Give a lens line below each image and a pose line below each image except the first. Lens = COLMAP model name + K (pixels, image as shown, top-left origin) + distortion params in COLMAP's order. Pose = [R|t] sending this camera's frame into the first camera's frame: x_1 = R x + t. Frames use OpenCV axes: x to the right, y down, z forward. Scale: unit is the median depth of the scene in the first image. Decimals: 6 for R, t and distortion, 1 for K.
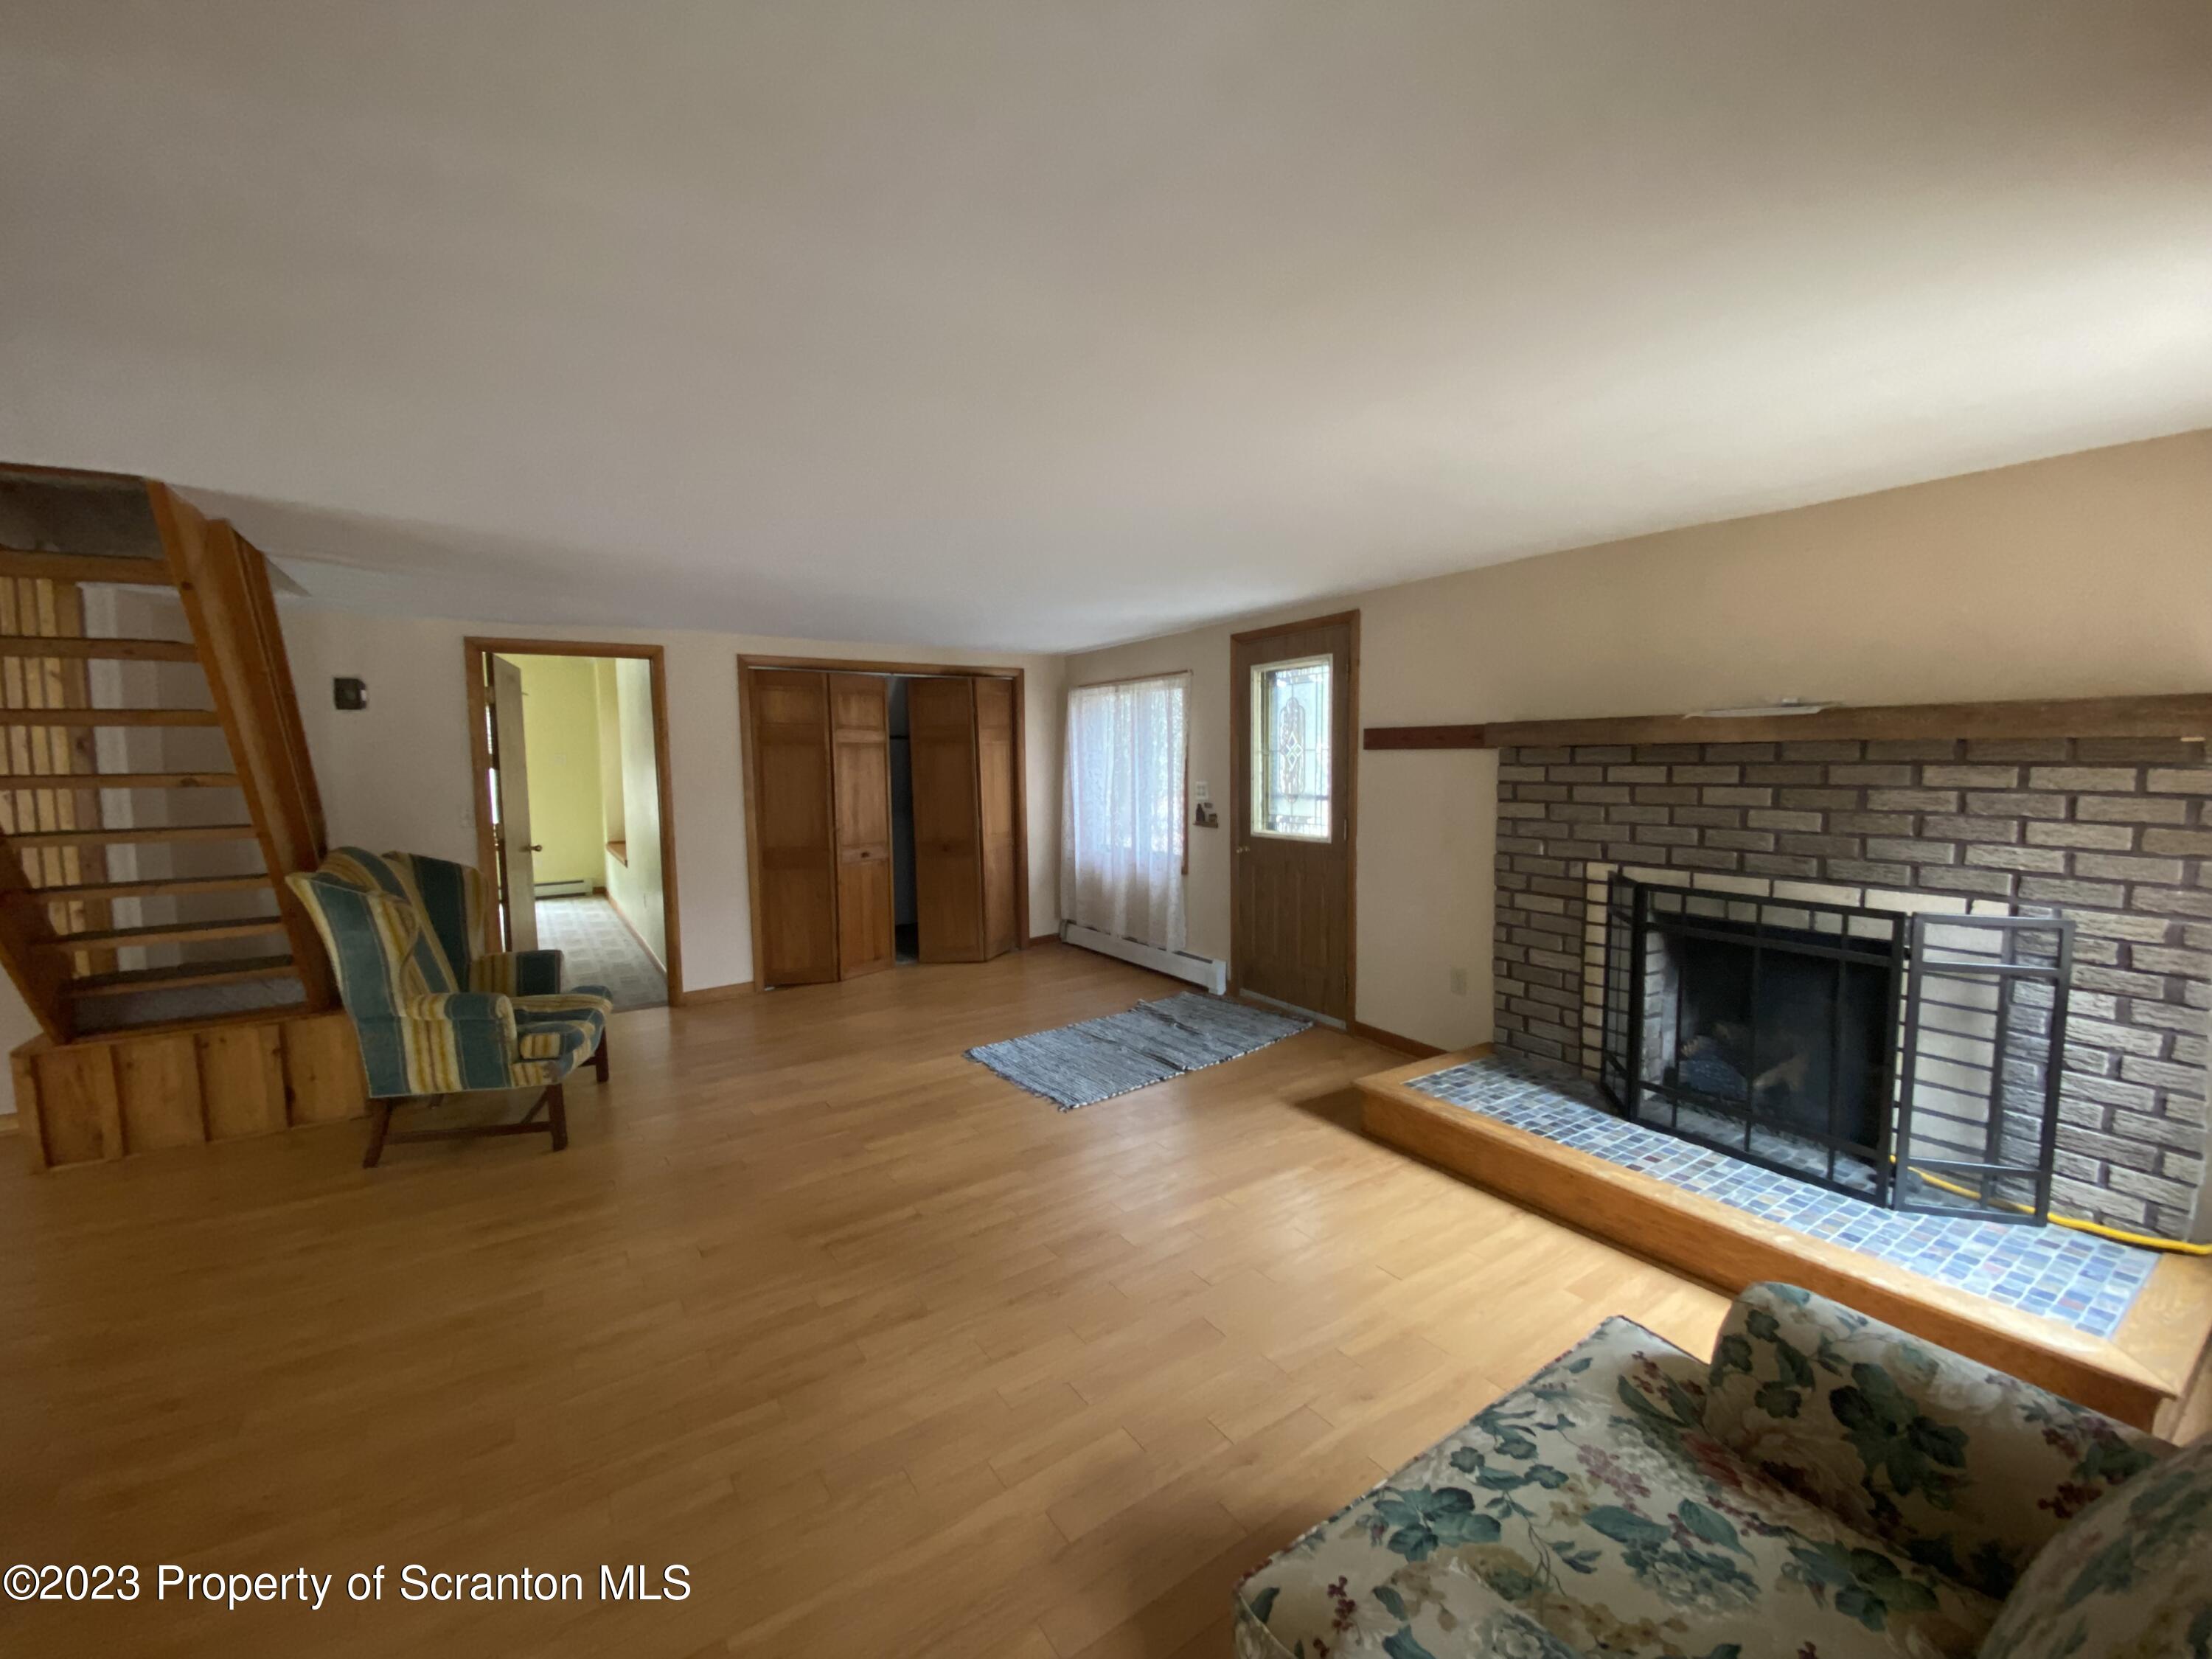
lens RADIAL K [[883.4, 0, 1124.7], [0, 883.4, 833.4], [0, 0, 1]] dist [0.001653, -0.000098]
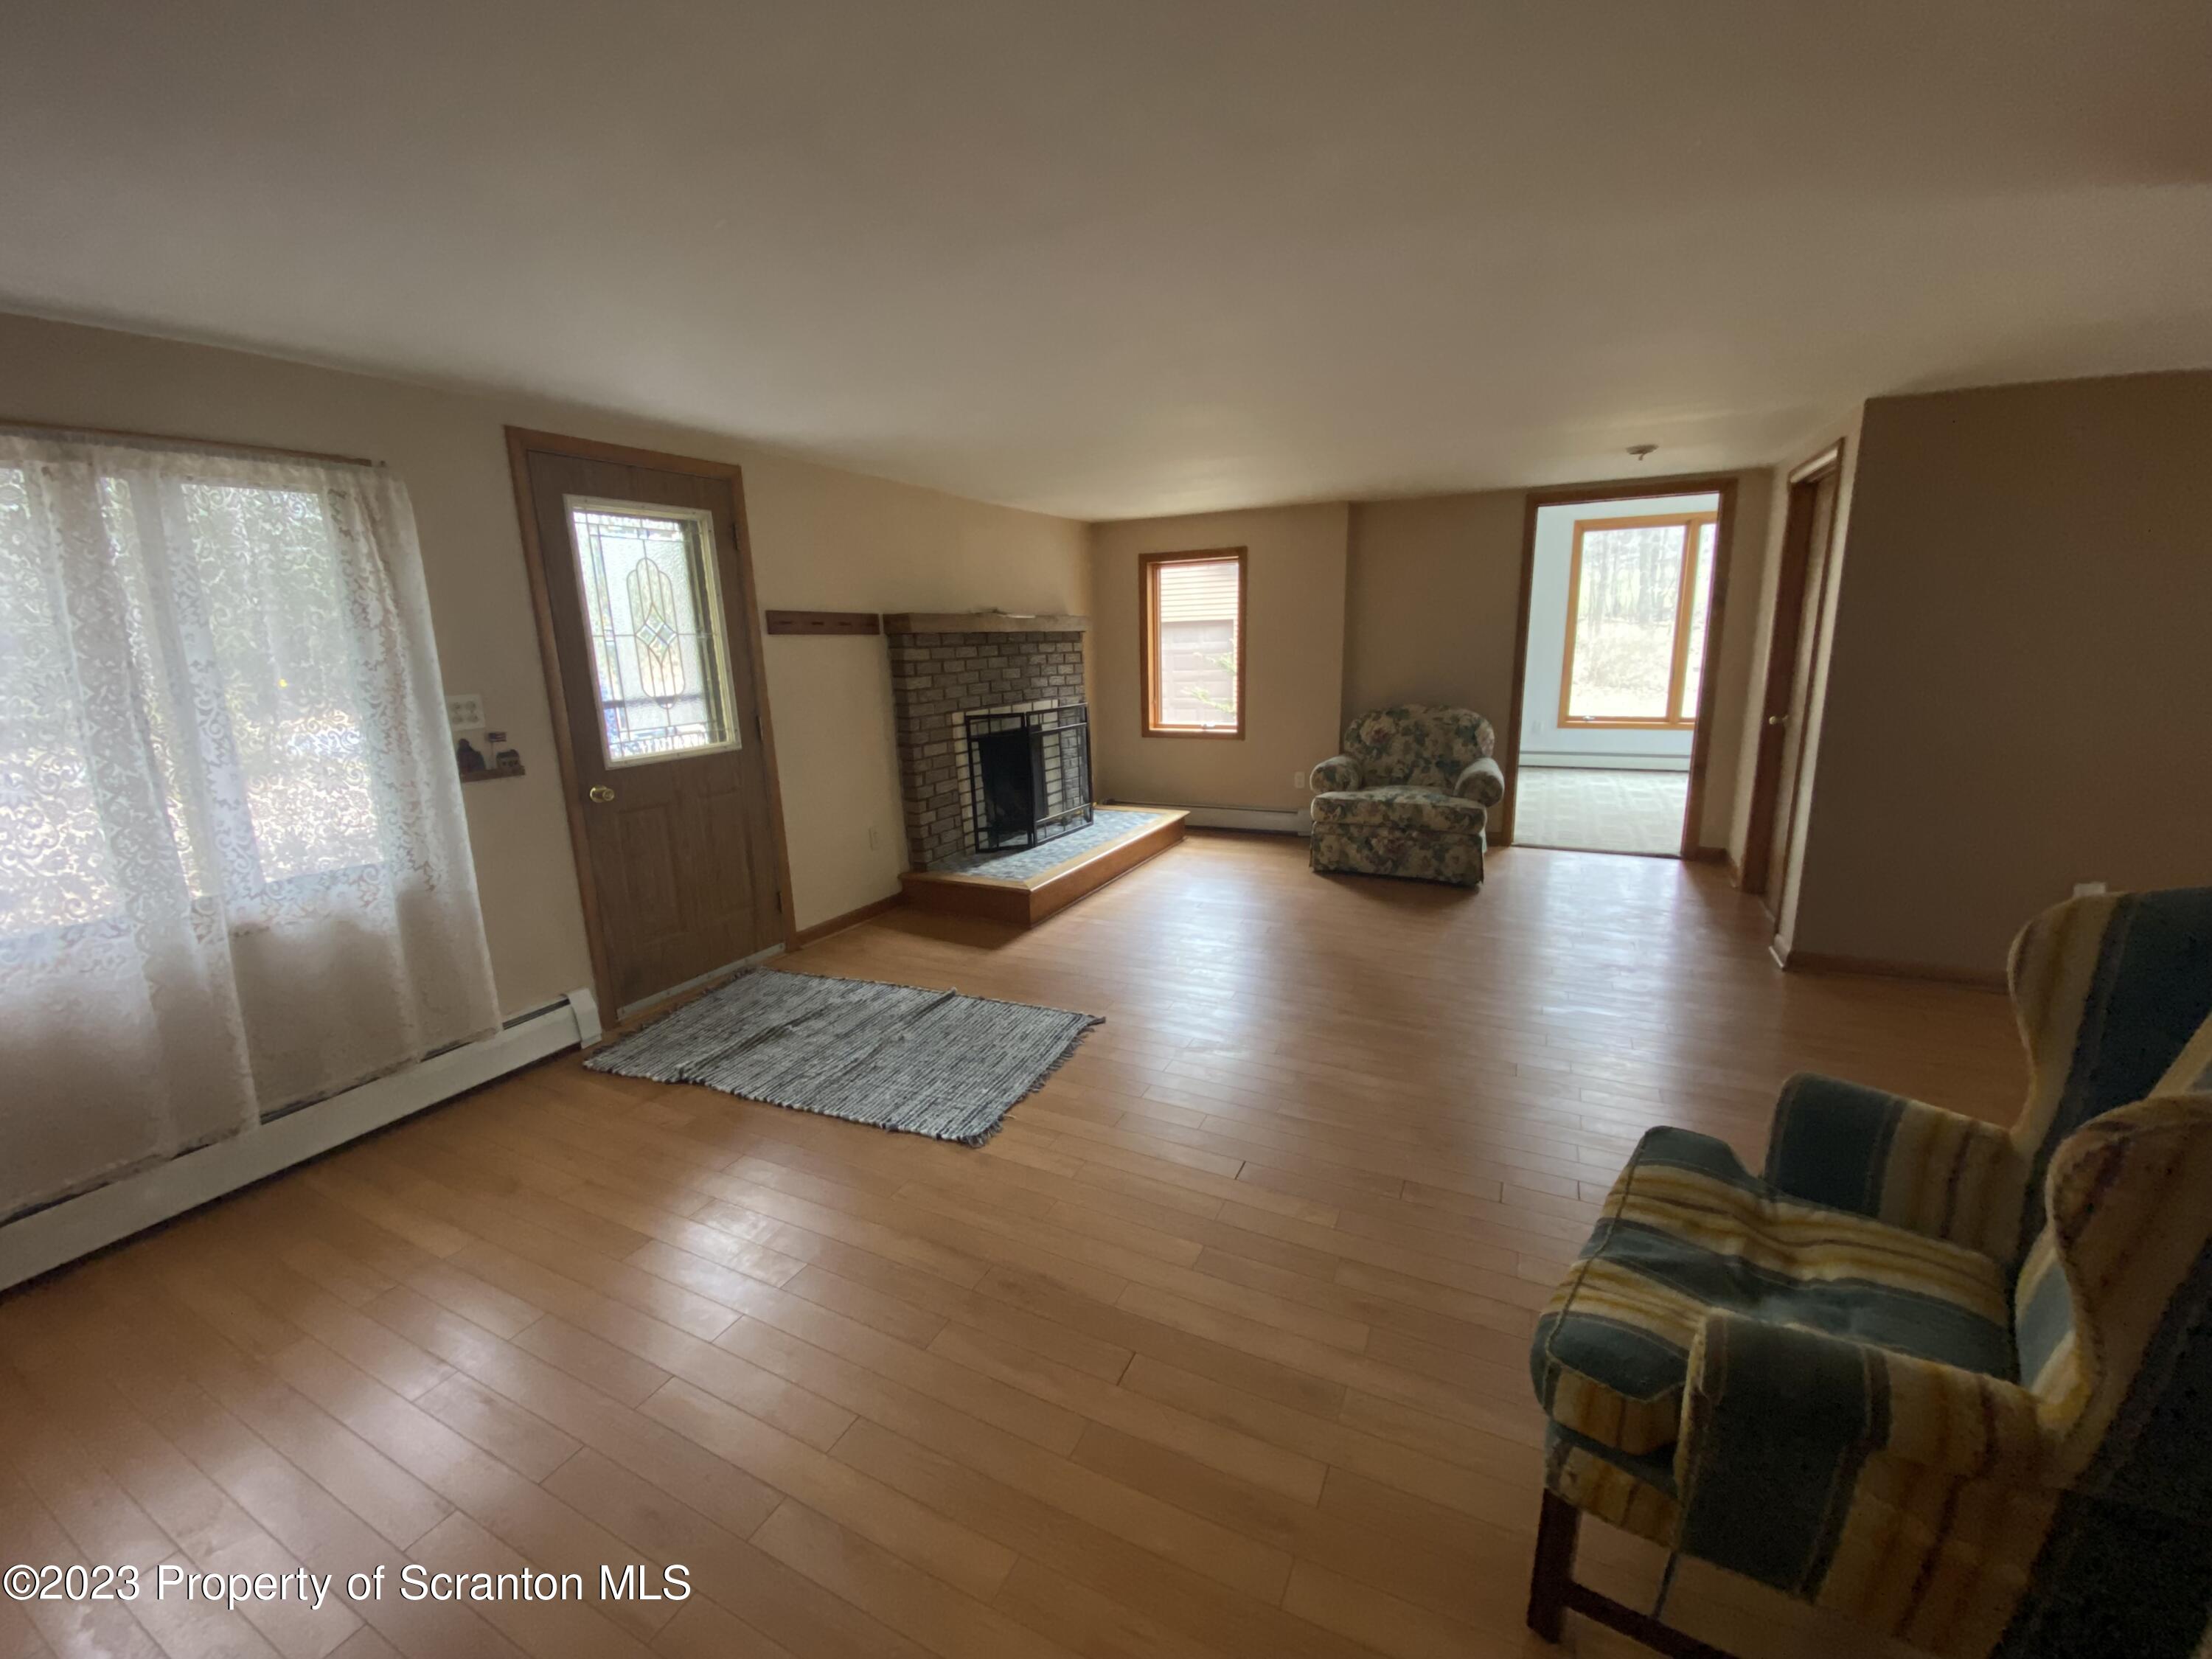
lens RADIAL K [[883.4, 0, 1119.4], [0, 883.4, 833.8], [0, 0, 1]] dist [0.001653, -0.000098]
pose [[-0.506658, -0.169640, 0.845292, -0.830761], [0.097585, 0.962866, 0.251728, -0.108589], [-0.856606, 0.210028, -0.471290, 1.378110]]
